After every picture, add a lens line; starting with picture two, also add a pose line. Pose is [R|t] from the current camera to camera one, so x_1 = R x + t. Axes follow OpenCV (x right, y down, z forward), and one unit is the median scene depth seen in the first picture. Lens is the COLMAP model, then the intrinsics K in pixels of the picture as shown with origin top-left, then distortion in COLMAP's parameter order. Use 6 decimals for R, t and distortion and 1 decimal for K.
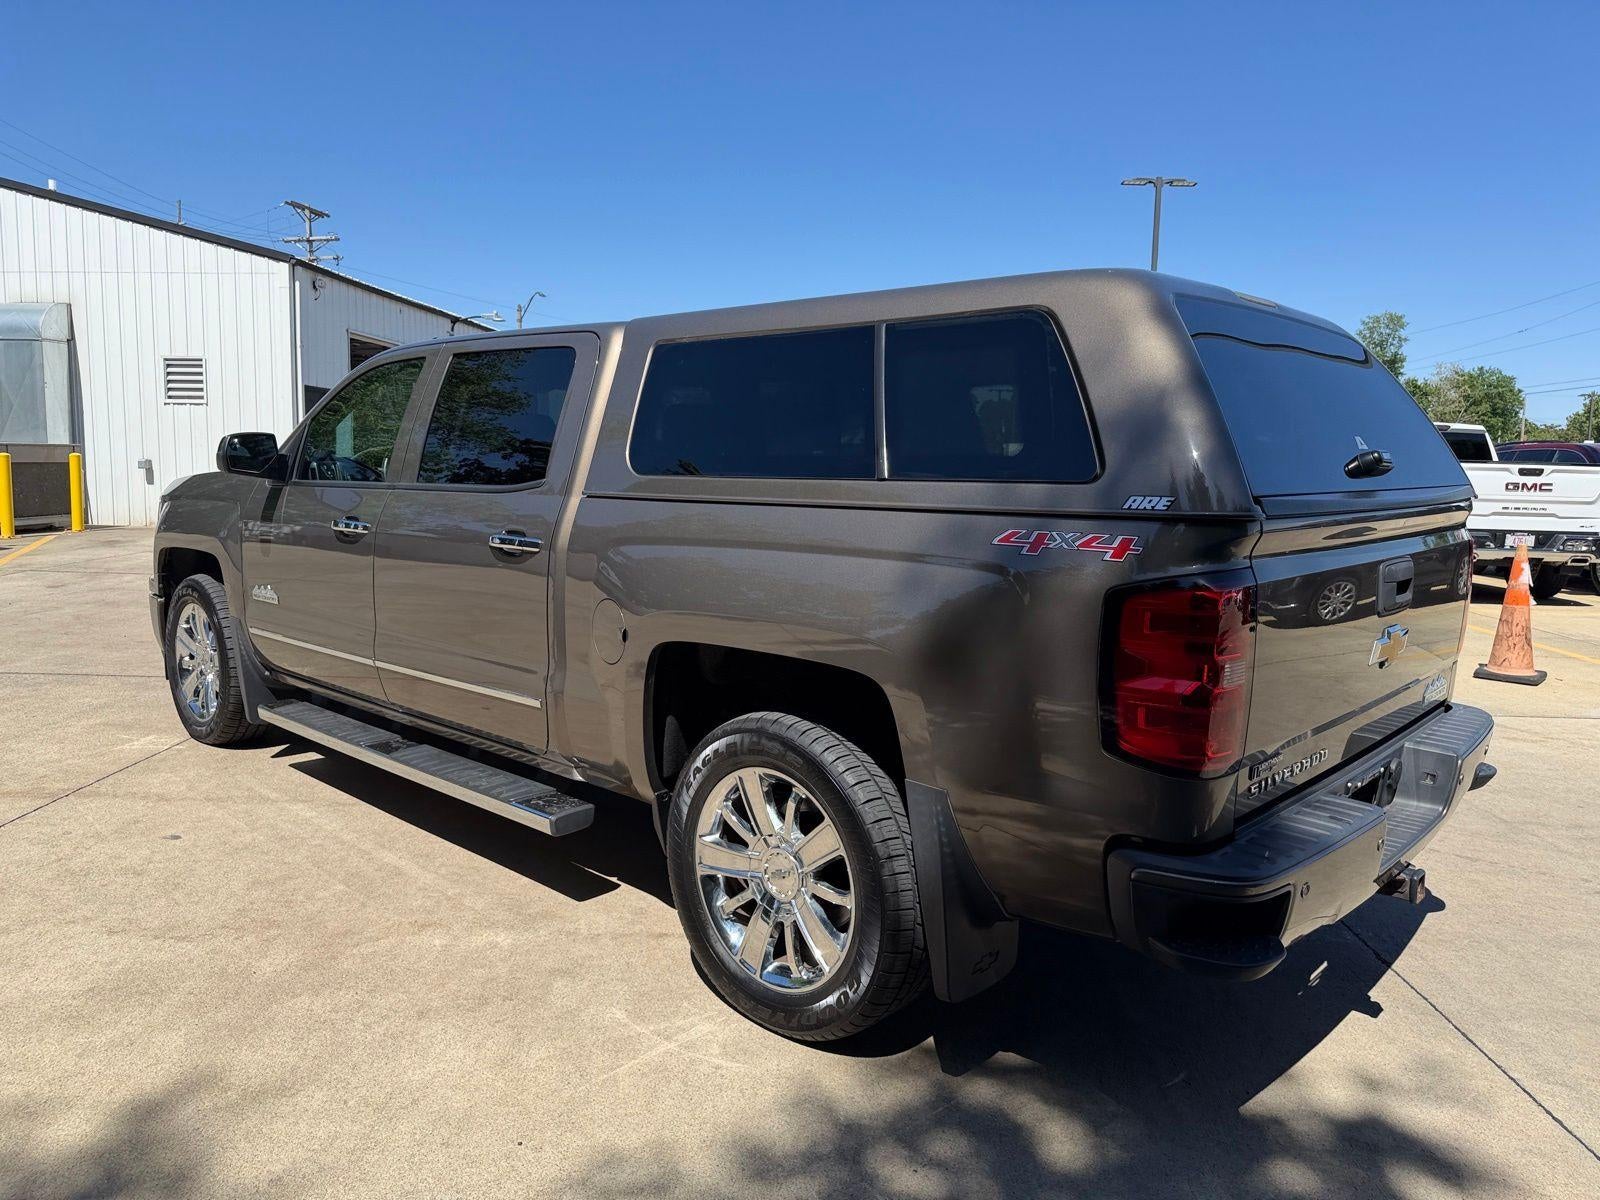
lens RADIAL K [[1115.2, 0, 790.1], [0, 1115.2, 596.1], [0, 0, 1]] dist [0.044647, -0.041457]
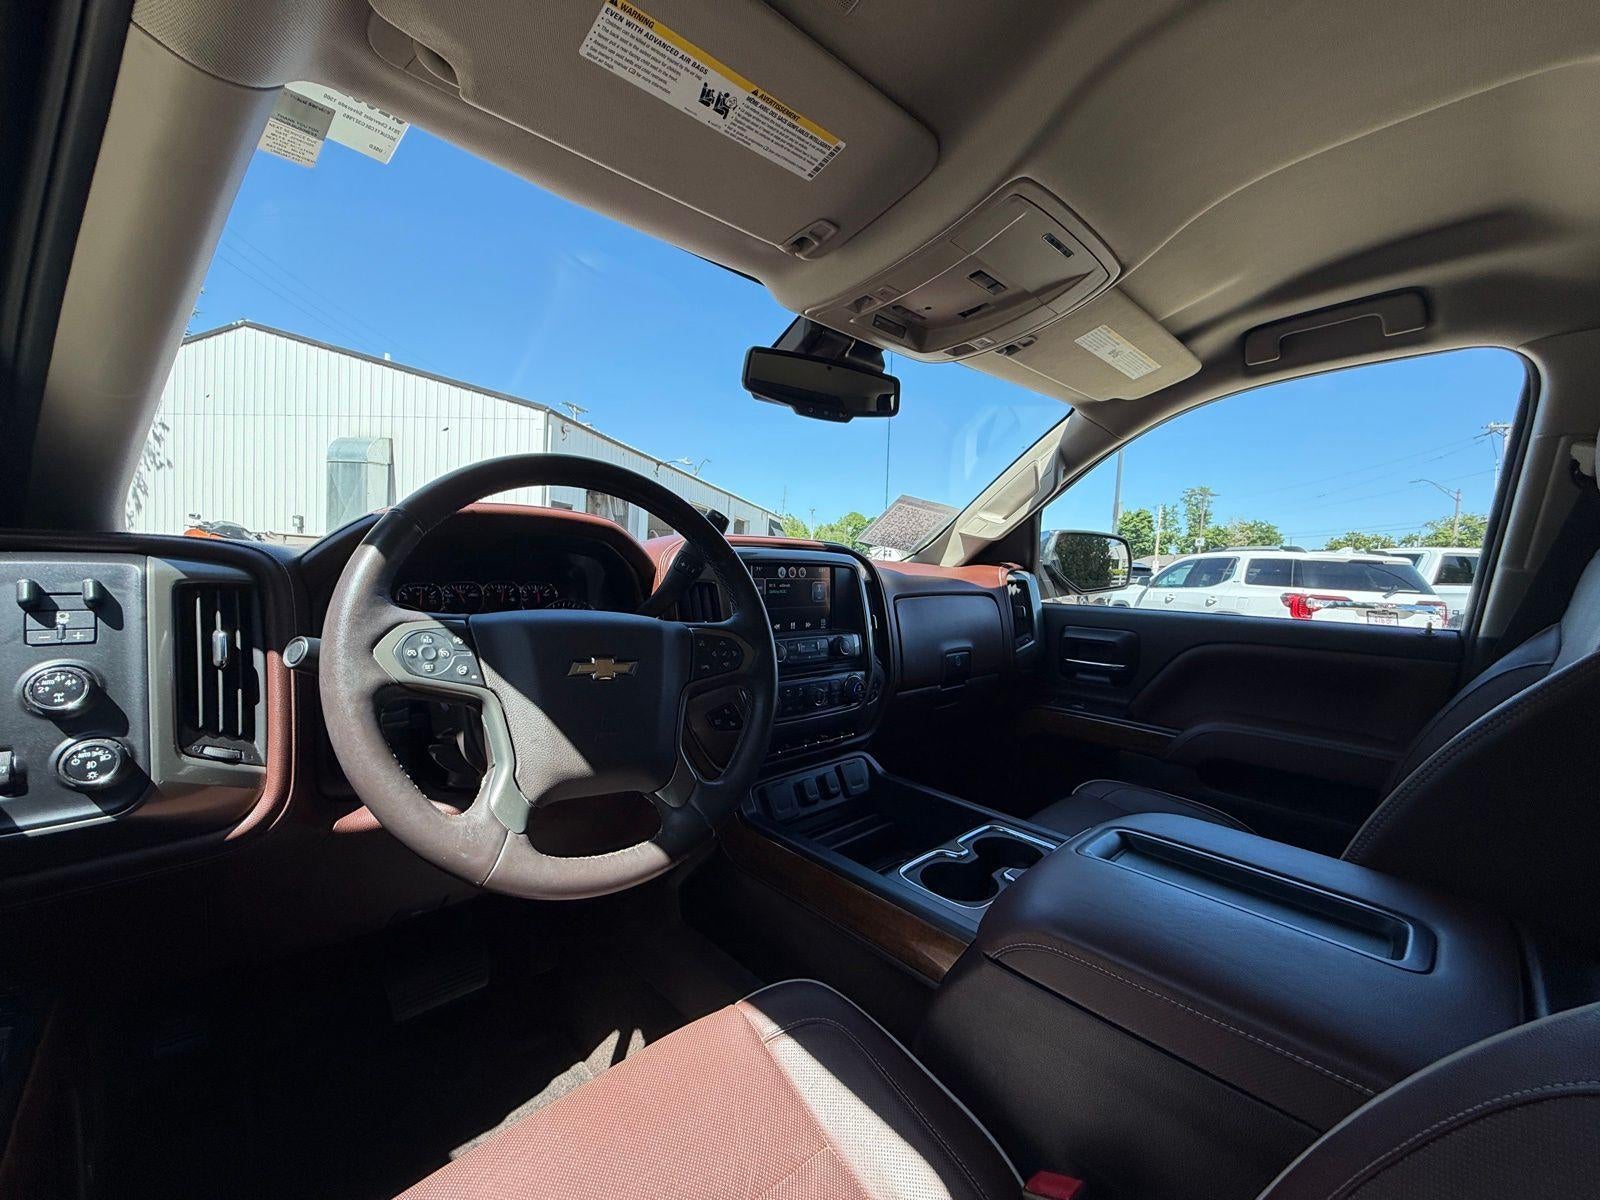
lens RADIAL K [[637.5, 0, 794.5], [0, 637.5, 598.3], [0, 0, 1]] dist [-0.002302, -0.000008]
pose [[0.997273, 0.032602, -0.066216, -0.081895], [-0.036793, 0.997330, -0.063086, -0.030433], [0.063982, 0.065350, 0.995809, 0.258709]]
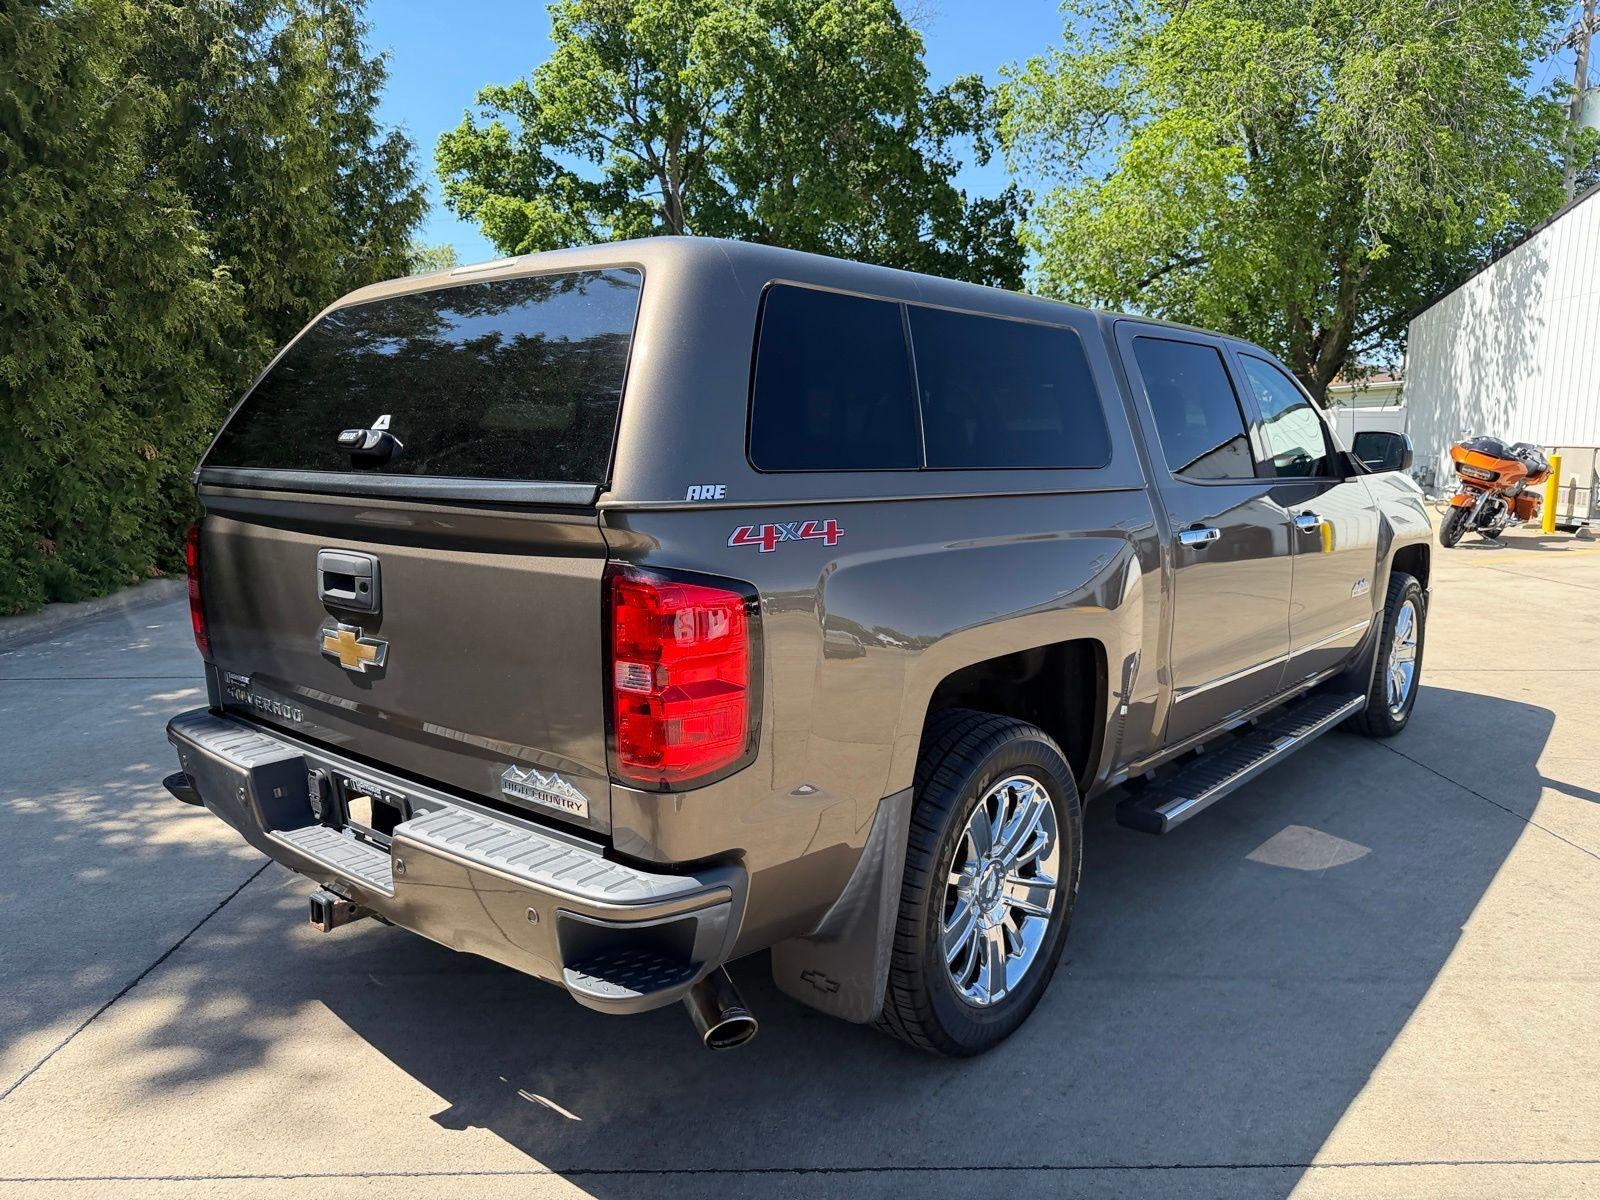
lens RADIAL K [[1127.8, 0, 797.6], [0, 1127.8, 594.9], [0, 0, 1]] dist [0.025659, -0.032099]
pose [[0.049486, 0.122552, -0.991228, 0.223379], [-0.136902, 0.983908, 0.114813, -0.022266], [0.989348, 0.130020, 0.065467, 0.199423]]
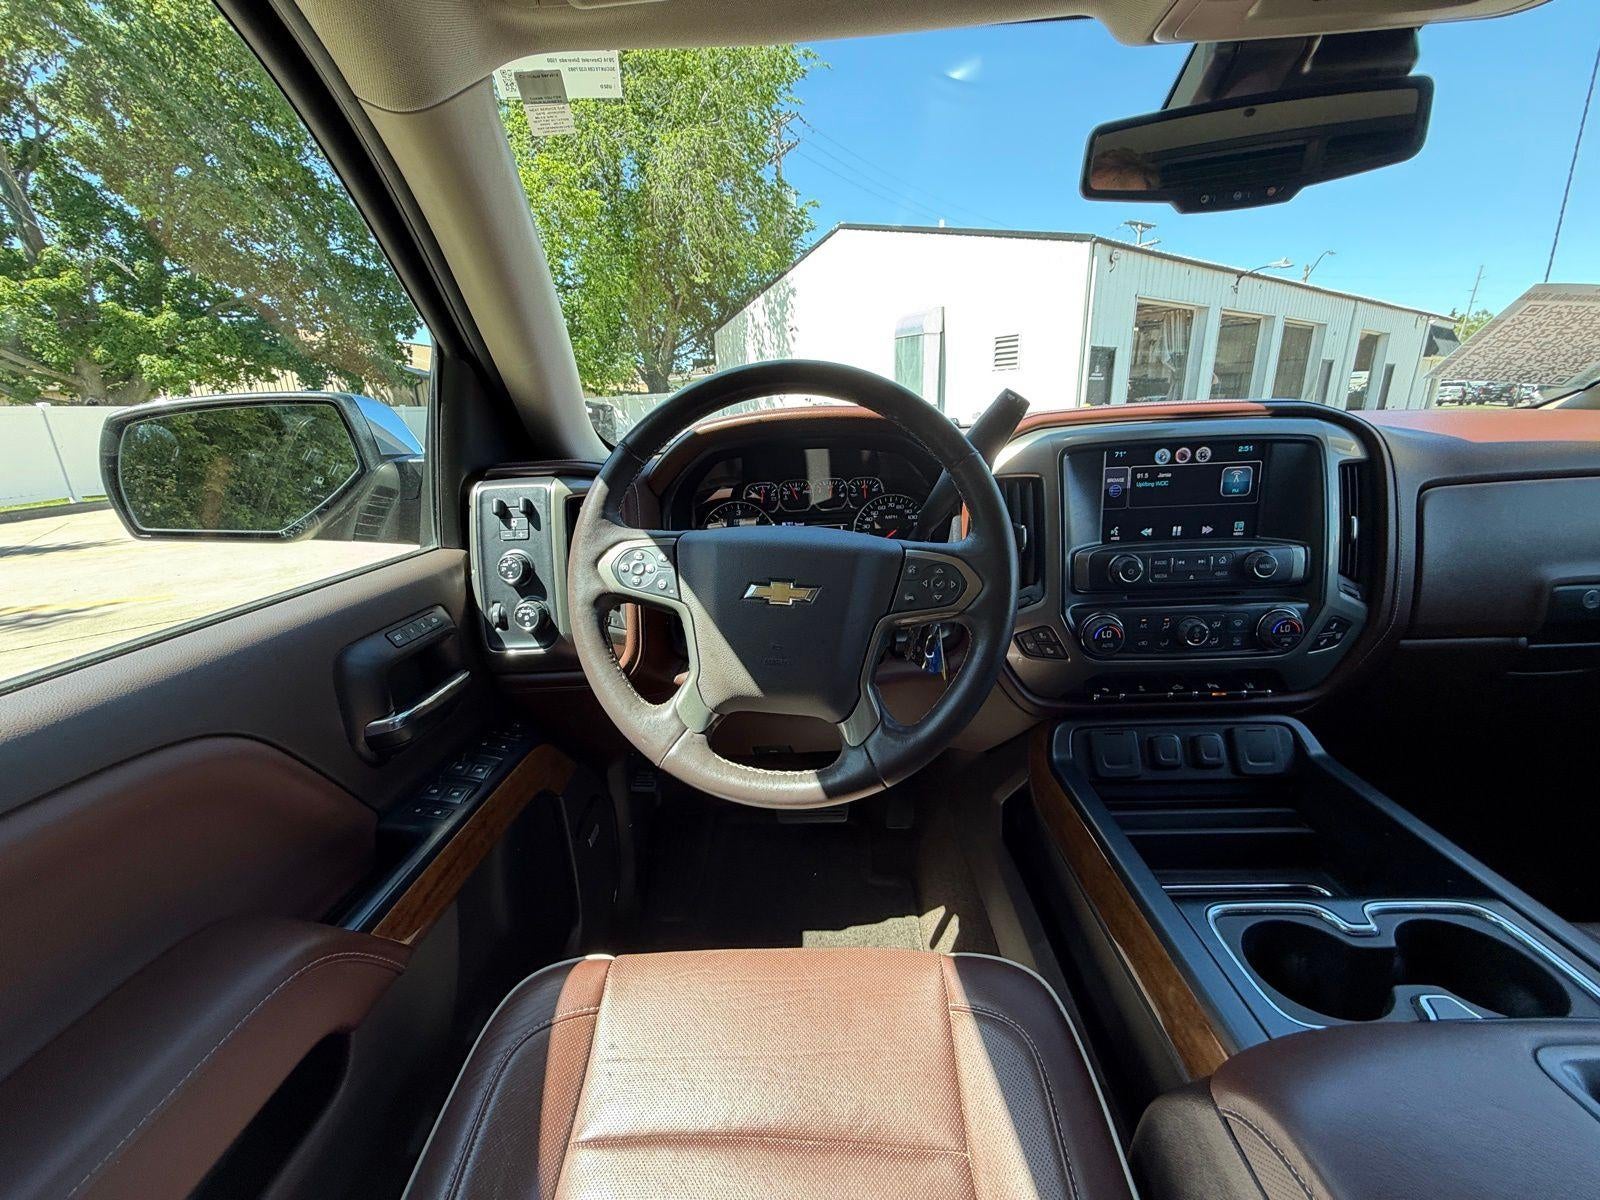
lens RADIAL K [[637.5, 0, 796.5], [0, 637.5, 598.7], [0, 0, 1]] dist [-0.002302, -0.000008]
pose [[0.647671, 0.175573, -0.741415, -0.069267], [-0.043866, 0.980066, 0.193768, -0.034549], [0.760657, -0.092975, 0.642462, 0.271179]]
